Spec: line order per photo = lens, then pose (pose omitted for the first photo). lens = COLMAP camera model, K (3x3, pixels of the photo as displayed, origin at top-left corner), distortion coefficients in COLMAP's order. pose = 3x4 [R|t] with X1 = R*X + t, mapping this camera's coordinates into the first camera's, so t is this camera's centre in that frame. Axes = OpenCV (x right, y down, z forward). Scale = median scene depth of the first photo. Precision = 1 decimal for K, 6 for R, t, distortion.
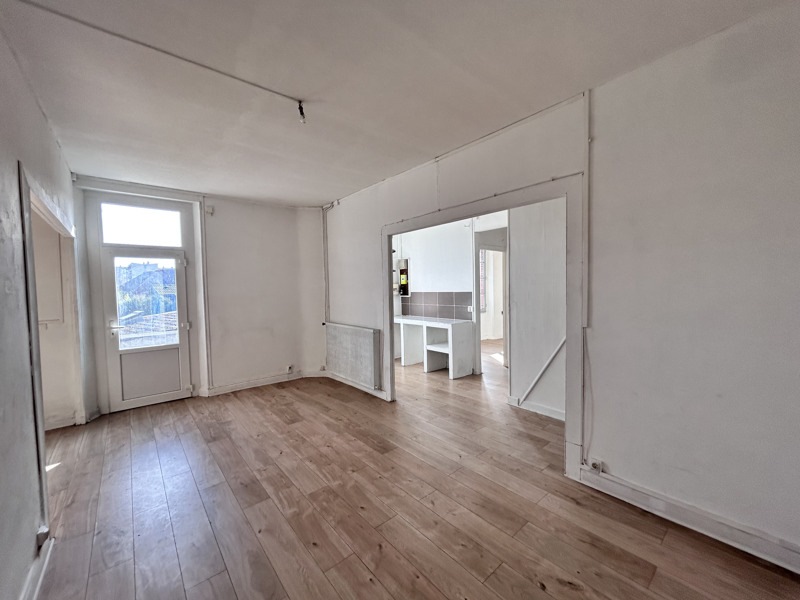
lens RADIAL K [[321.3, 0, 400.0], [0, 321.3, 300.0], [0, 0, 1]] dist [-0.001397, 0.000006]
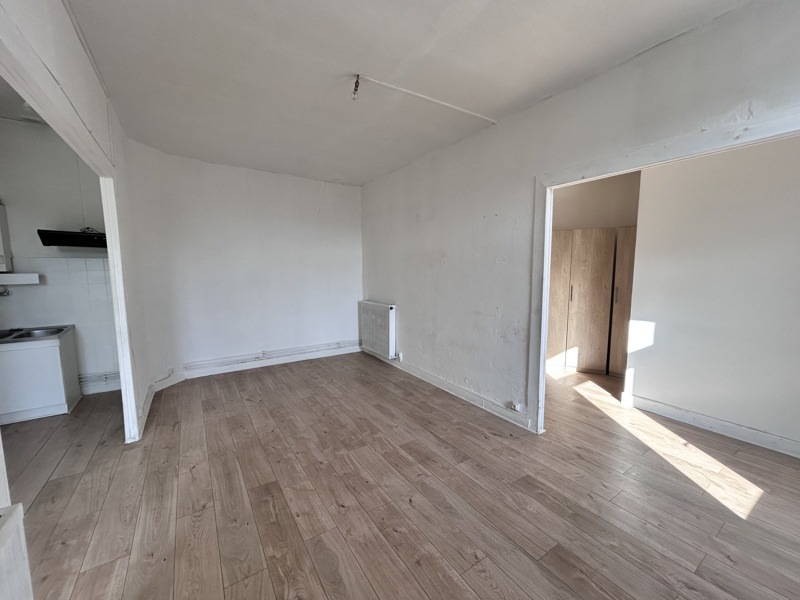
lens RADIAL K [[321.3, 0, 400.0], [0, 321.3, 300.0], [0, 0, 1]] dist [-0.001397, 0.000006]
pose [[-0.992154, 0.012863, 0.124358, -0.497282], [0.030116, 0.989993, 0.137868, -0.051968], [-0.121340, 0.140531, -0.982613, 1.834377]]
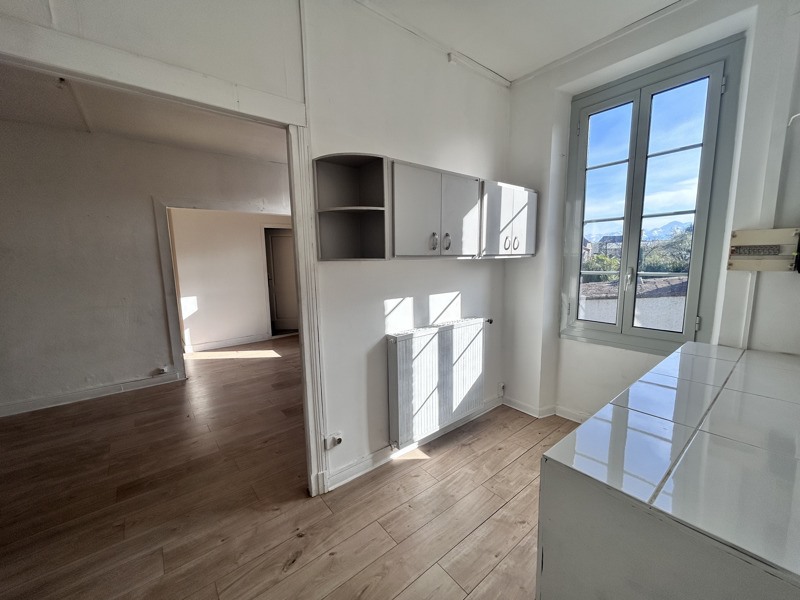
lens RADIAL K [[321.3, 0, 400.0], [0, 321.3, 300.0], [0, 0, 1]] dist [-0.001397, 0.000006]
pose [[-0.017515, 0.153991, -0.987917, 0.662114], [-0.024121, 0.987716, 0.154387, -0.083925], [0.999556, 0.026534, -0.013585, 1.822557]]
